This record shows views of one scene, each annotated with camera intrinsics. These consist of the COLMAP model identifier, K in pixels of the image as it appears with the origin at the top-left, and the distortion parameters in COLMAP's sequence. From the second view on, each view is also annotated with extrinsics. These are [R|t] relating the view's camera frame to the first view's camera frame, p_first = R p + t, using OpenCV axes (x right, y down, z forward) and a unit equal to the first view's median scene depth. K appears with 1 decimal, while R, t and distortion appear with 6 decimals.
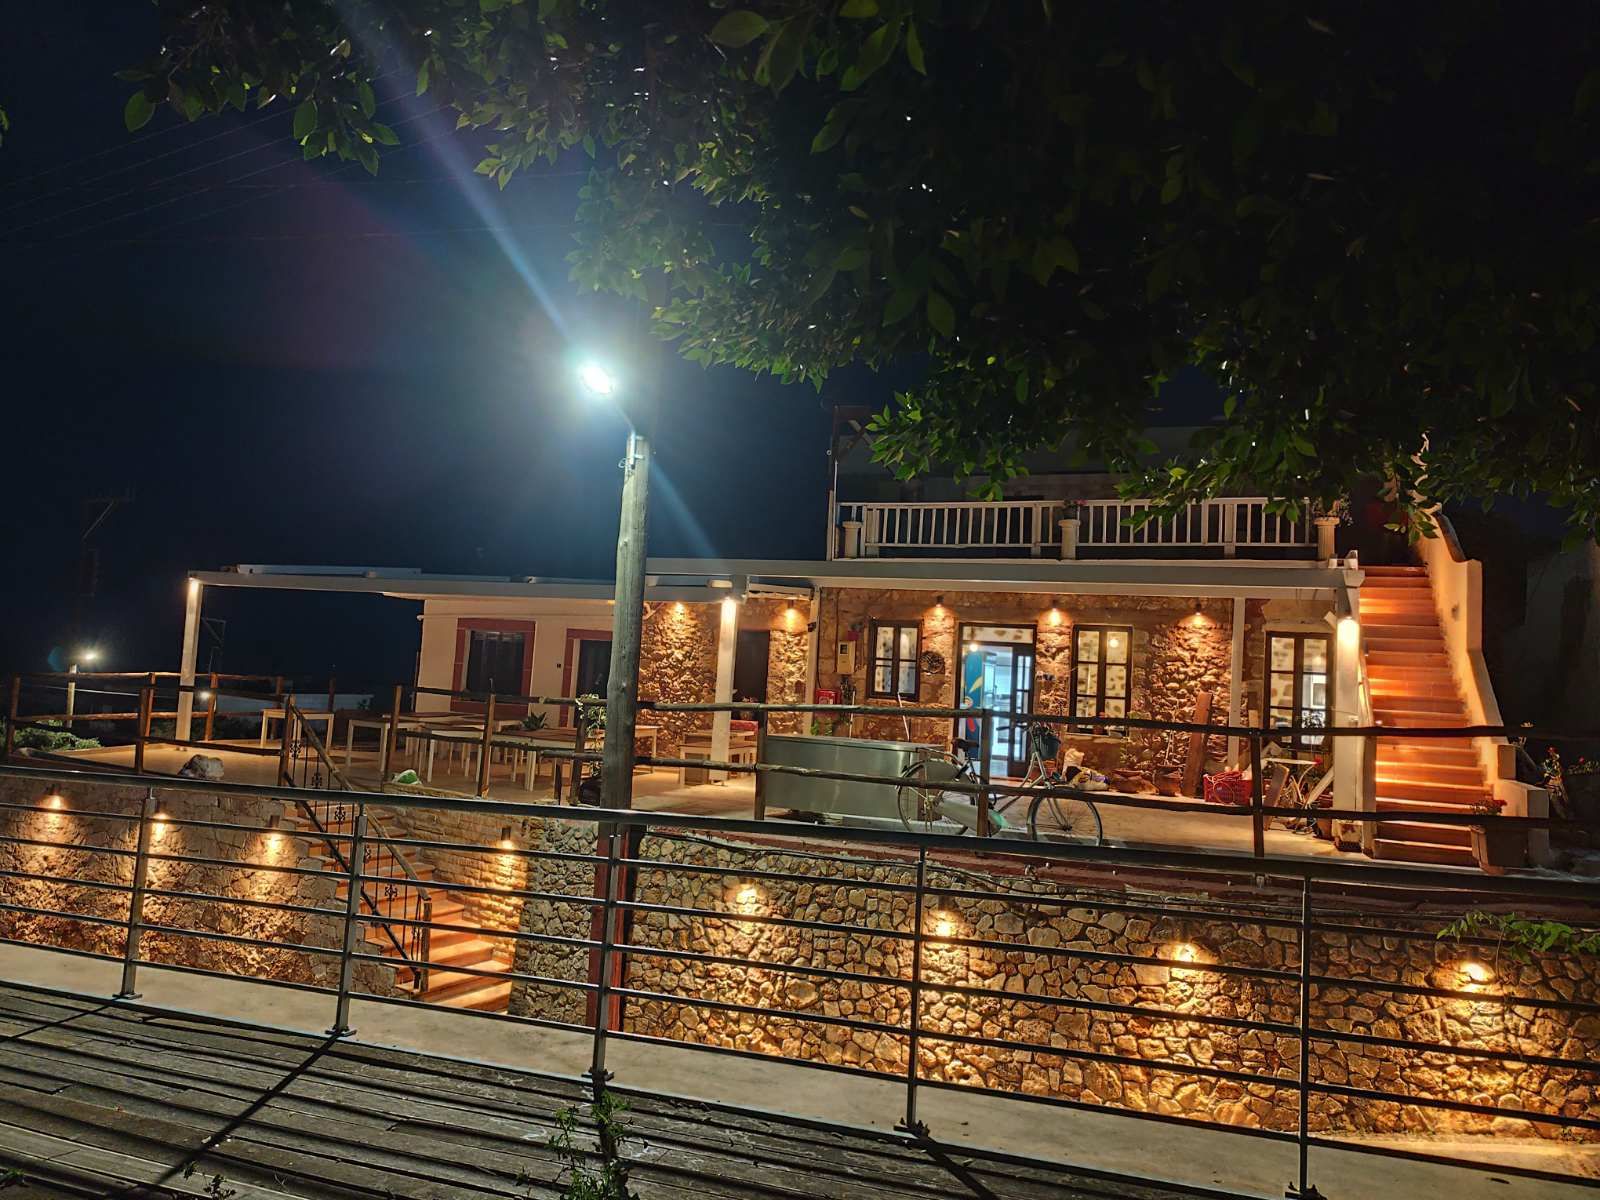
lens RADIAL K [[1088.2, 0, 804.6], [0, 1088.2, 597.0], [0, 0, 1]] dist [0.038264, -0.041506]
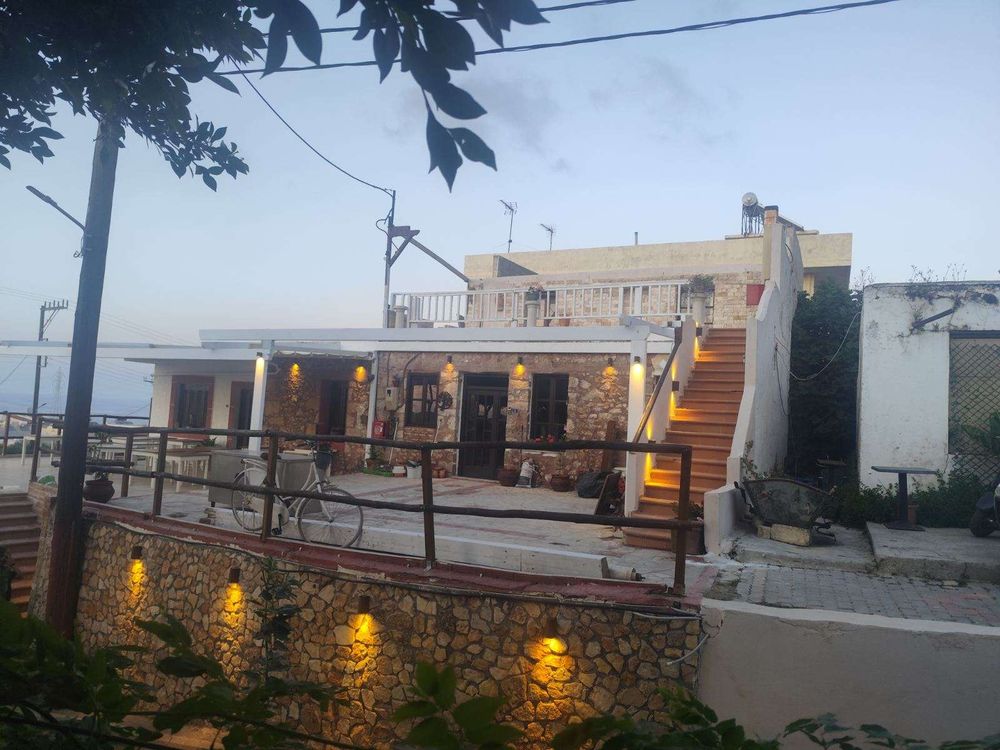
lens RADIAL K [[671.6, 0, 496.9], [0, 671.6, 372.6], [0, 0, 1]] dist [0.040422, -0.047663]
pose [[0.995516, -0.009953, -0.094065, 0.493195], [0.010588, 0.999924, 0.006254, 0.030520], [0.093996, -0.007222, 0.995546, 0.206232]]
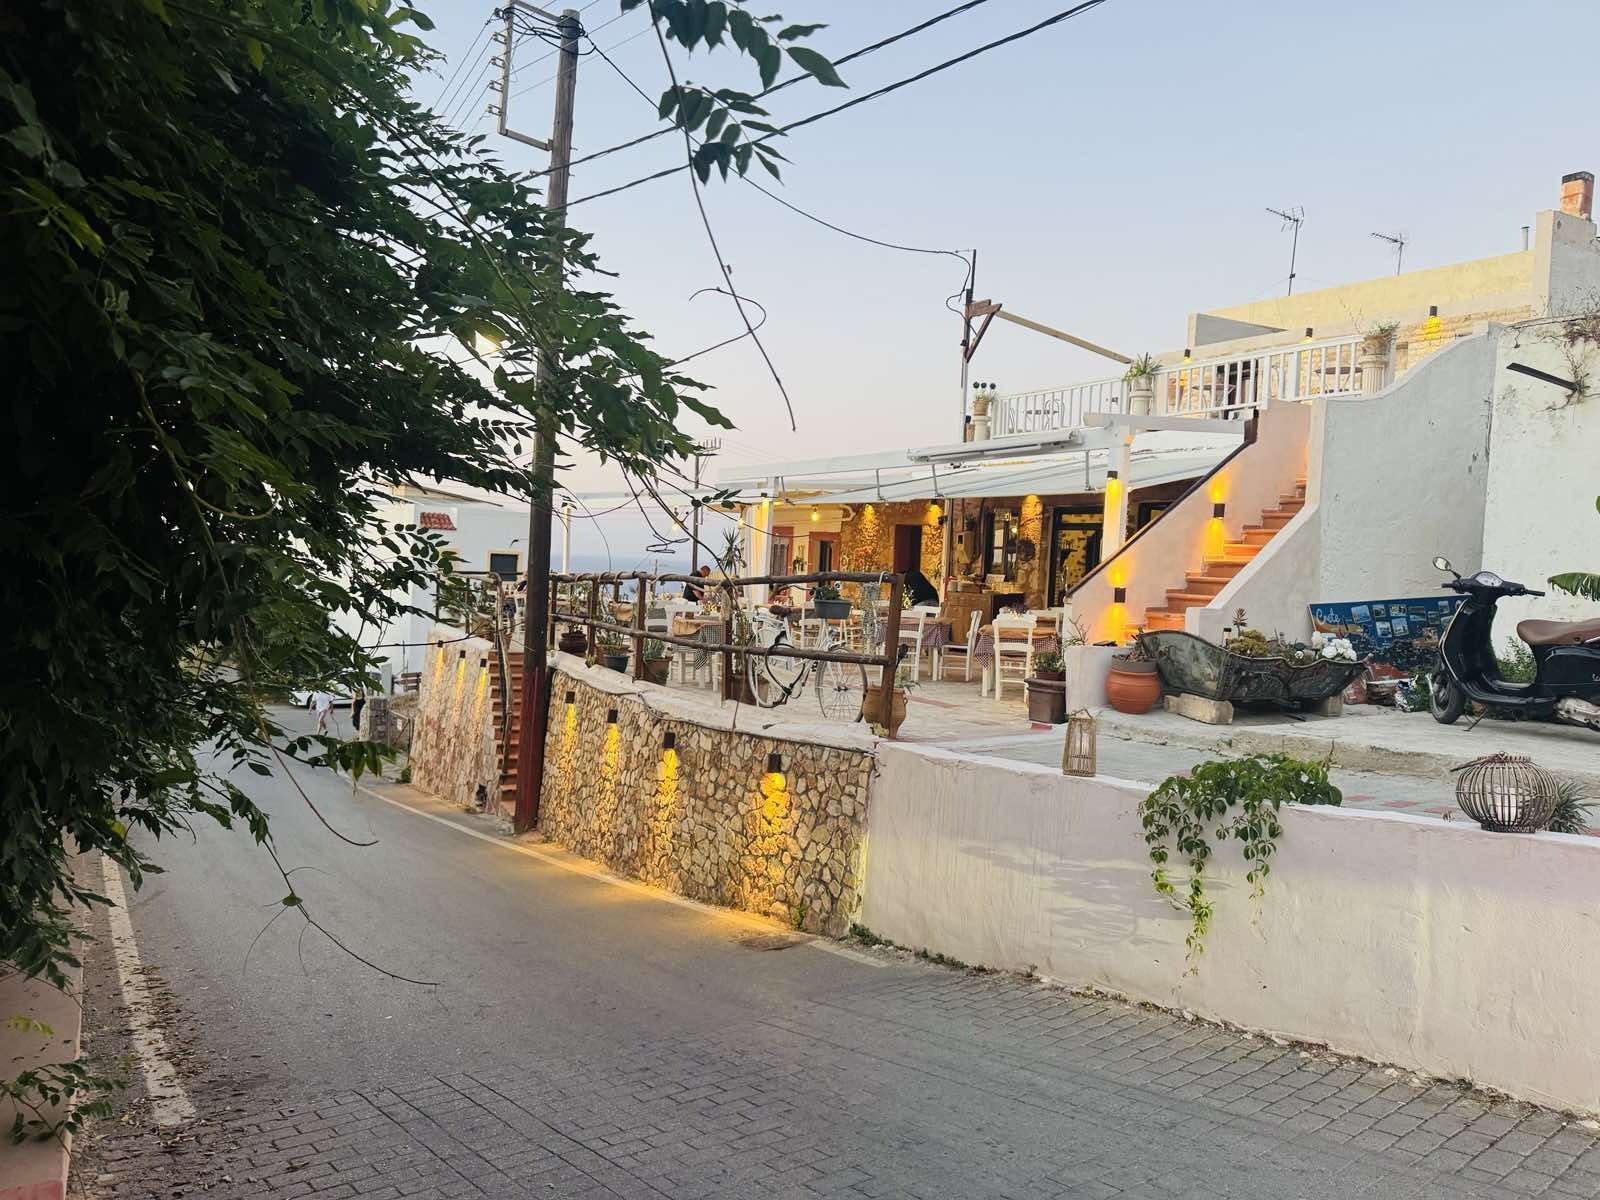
lens RADIAL K [[1108.4, 0, 800.0], [0, 1108.4, 600.0], [0, 0, 1]] dist [0.041585, -0.044239]
pose [[0.788916, -0.000780, -0.614501, 1.068713], [0.046415, 0.997218, 0.058323, 0.067226], [0.612746, -0.074534, 0.786757, 0.087242]]
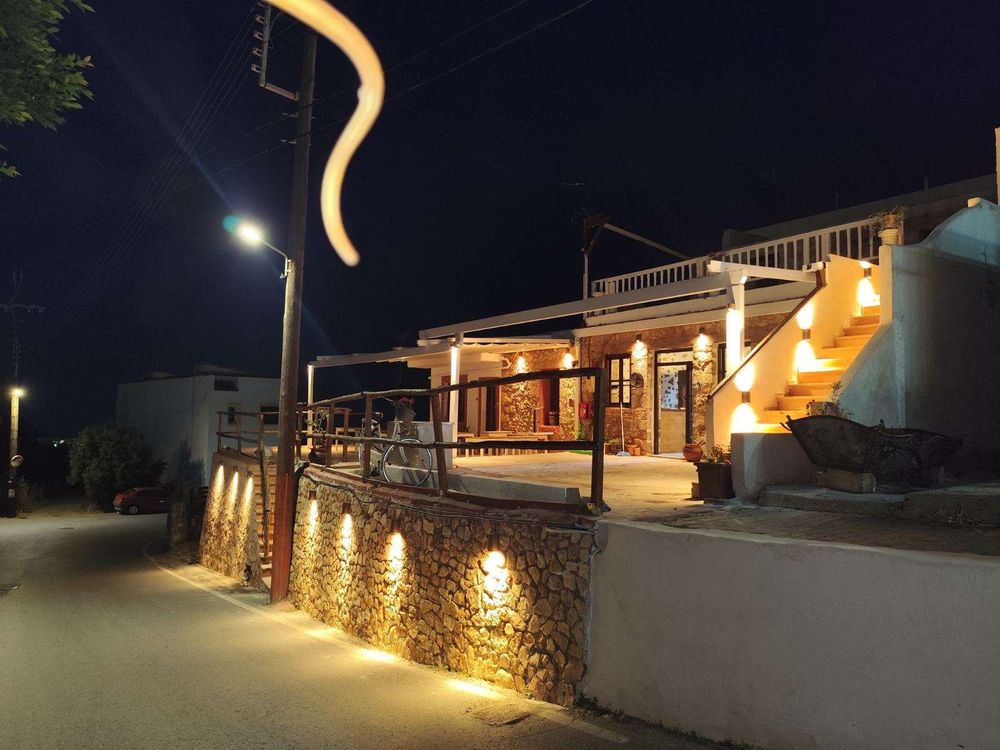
lens RADIAL K [[675.9, 0, 508.7], [0, 675.9, 374.8], [0, 0, 1]] dist [-0.005554, -0.000395]
pose [[0.832083, -0.074832, -0.549579, 0.857887], [0.073319, 0.997001, -0.024746, 0.113875], [0.549783, -0.019704, 0.835075, 0.268956]]
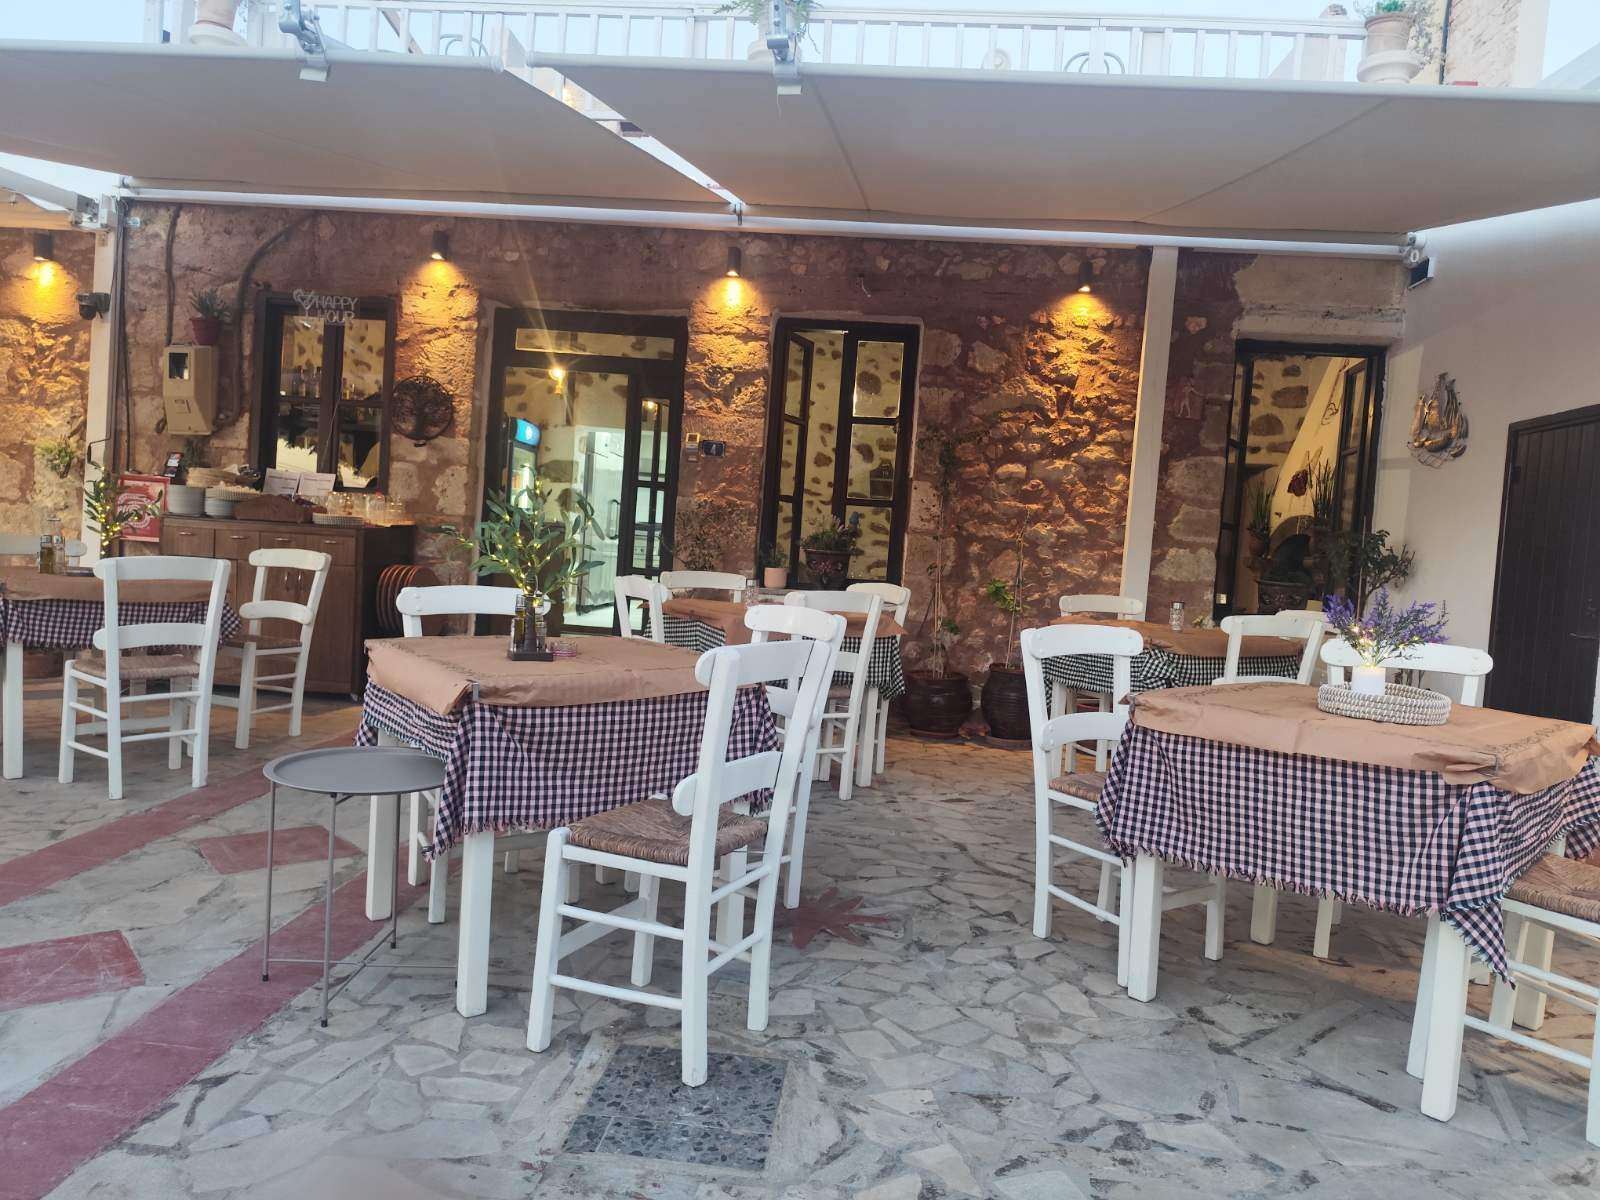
lens RADIAL K [[1088.2, 0, 804.6], [0, 1088.2, 597.0], [0, 0, 1]] dist [0.038264, -0.041506]
pose [[0.957566, -0.007430, 0.288119, 0.245201], [-0.033285, 0.990128, 0.136155, 0.125449], [-0.286286, -0.139968, 0.947866, 1.057457]]
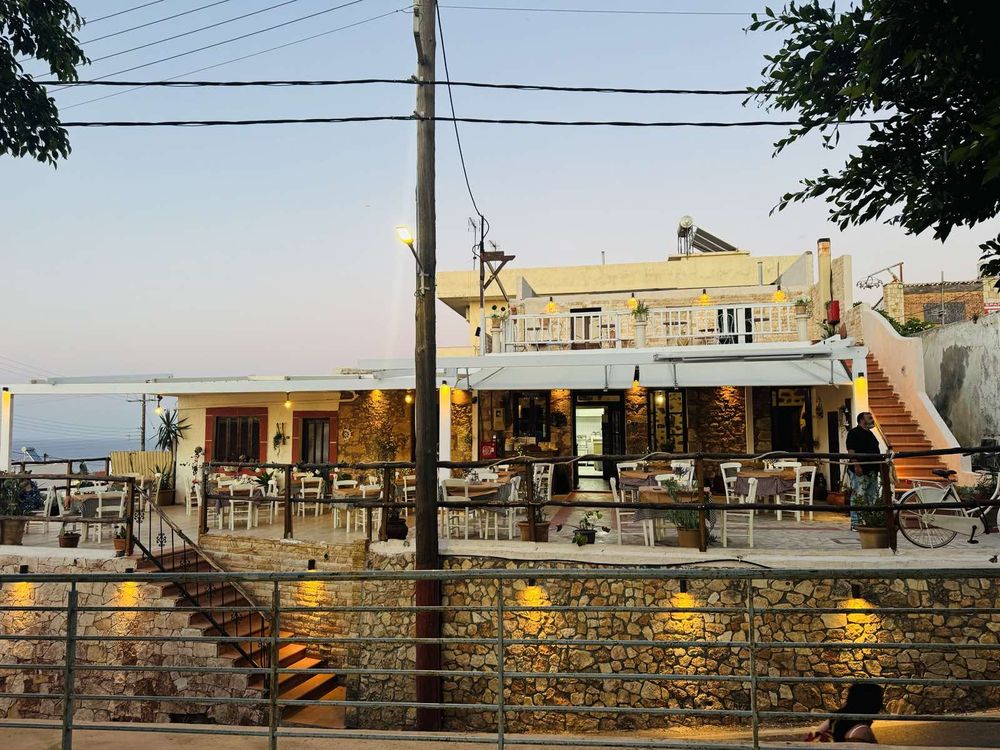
lens RADIAL K [[692.7, 0, 500.0], [0, 692.7, 375.0], [0, 0, 1]] dist [0.041585, -0.044239]
pose [[0.979914, -0.049598, 0.193154, -0.263109], [0.049569, 0.998758, 0.004986, -0.018563], [-0.193161, 0.004688, 0.981156, 0.123739]]
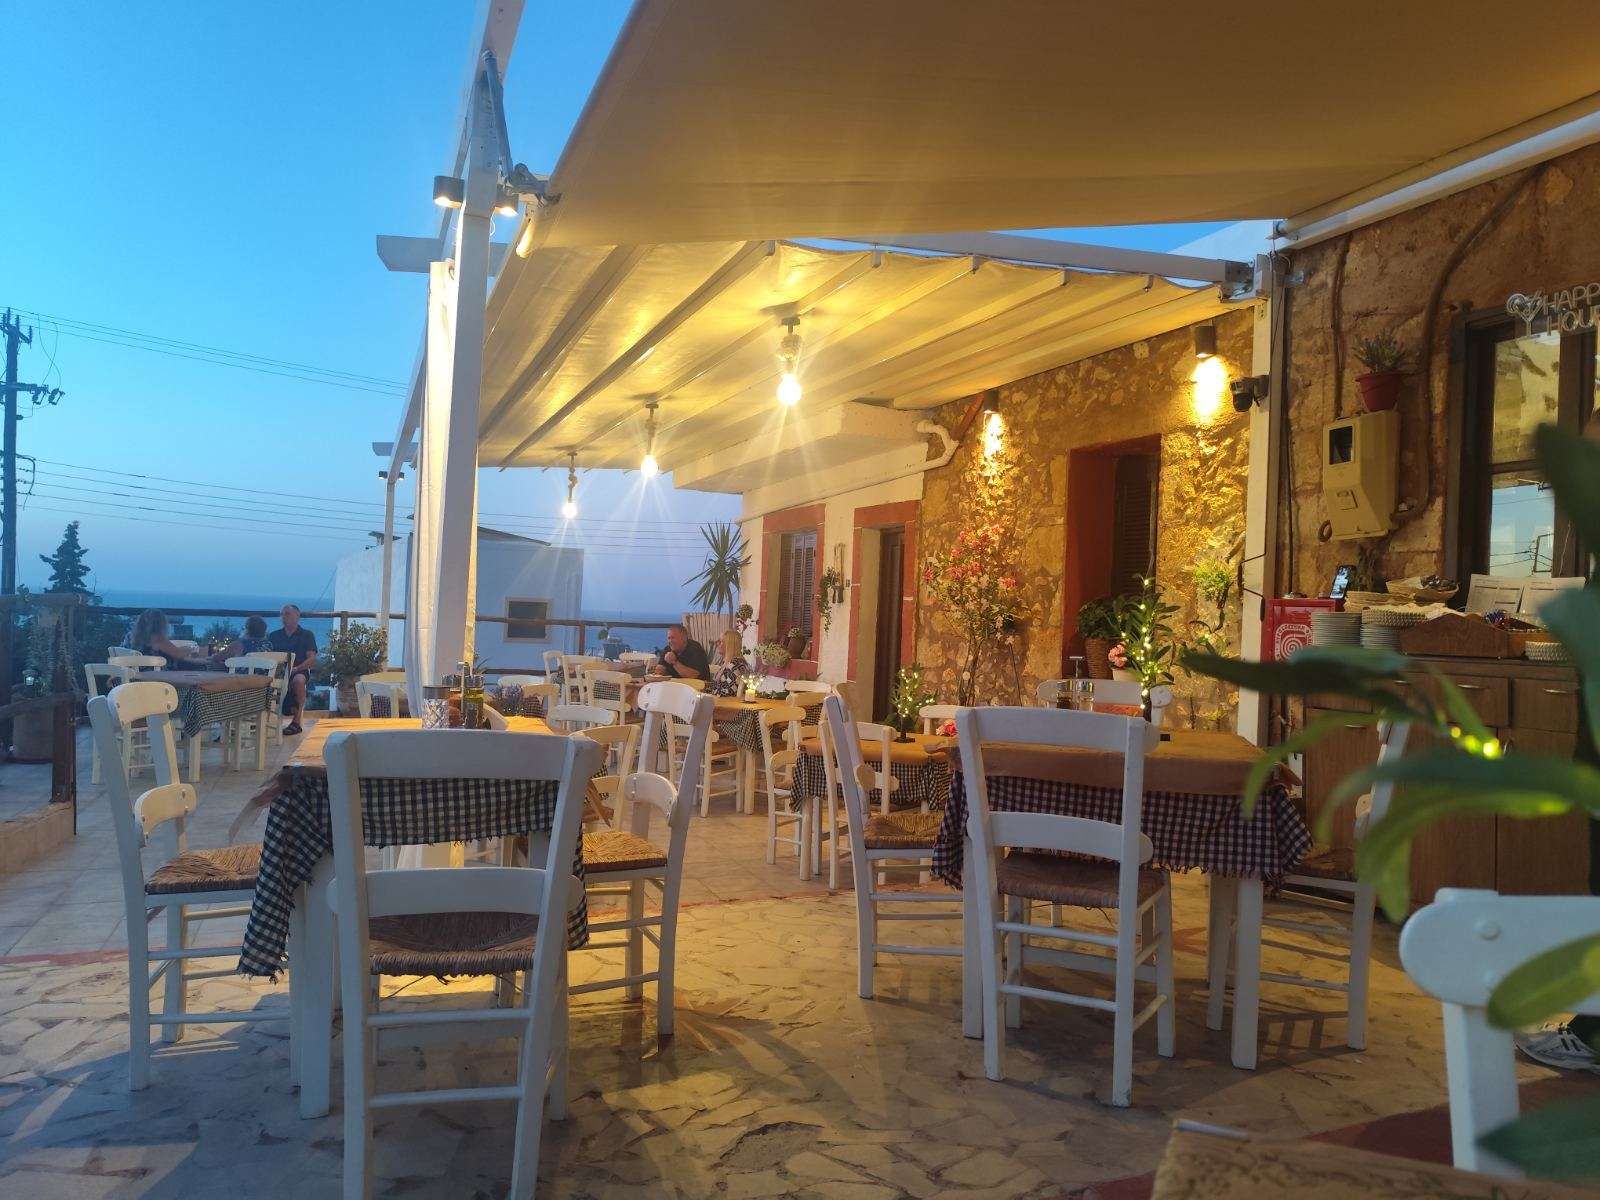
lens RADIAL K [[1088.2, 0, 804.6], [0, 1088.2, 597.0], [0, 0, 1]] dist [0.038264, -0.041506]
pose [[0.698007, -0.044695, -0.714694, 0.251810], [0.062878, 0.998021, -0.001004, 0.142555], [0.713325, -0.044237, 0.699436, 1.316663]]
